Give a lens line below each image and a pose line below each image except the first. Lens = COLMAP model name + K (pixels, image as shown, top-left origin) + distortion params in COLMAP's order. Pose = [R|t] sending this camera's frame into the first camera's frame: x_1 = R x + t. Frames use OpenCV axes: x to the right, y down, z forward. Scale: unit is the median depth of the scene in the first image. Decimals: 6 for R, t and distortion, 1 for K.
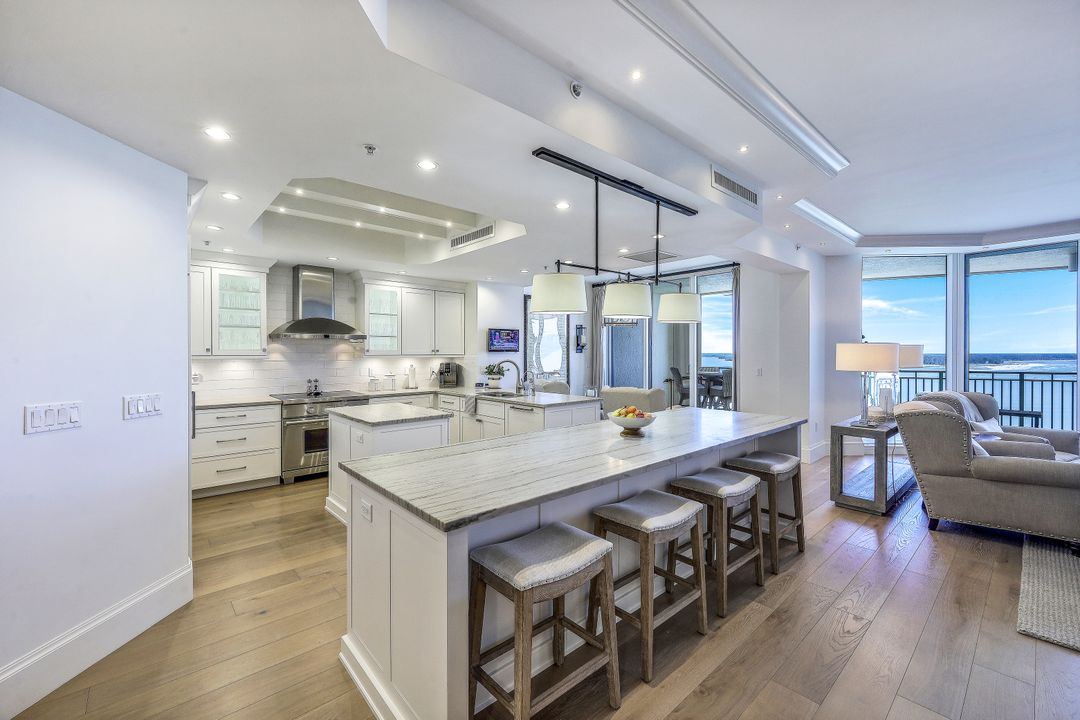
lens RADIAL K [[442.1, 0, 534.4], [0, 442.1, 354.5], [0, 0, 1]] dist [-0.000512, -0.000096]
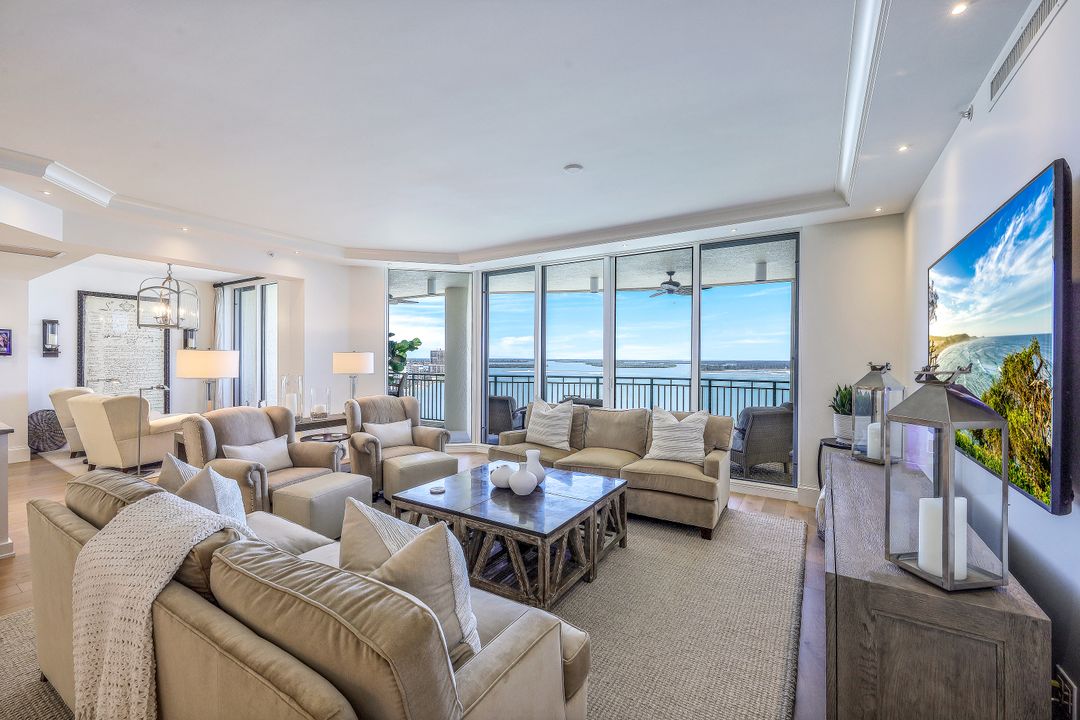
lens RADIAL K [[441.4, 0, 531.7], [0, 441.4, 360.0], [0, 0, 1]] dist [-0.000459, -0.000098]
pose [[0.961957, 0.006952, 0.273113, 0.781504], [-0.006819, 0.999976, -0.001435, -0.003102], [-0.273117, -0.000482, 0.961981, -0.112216]]
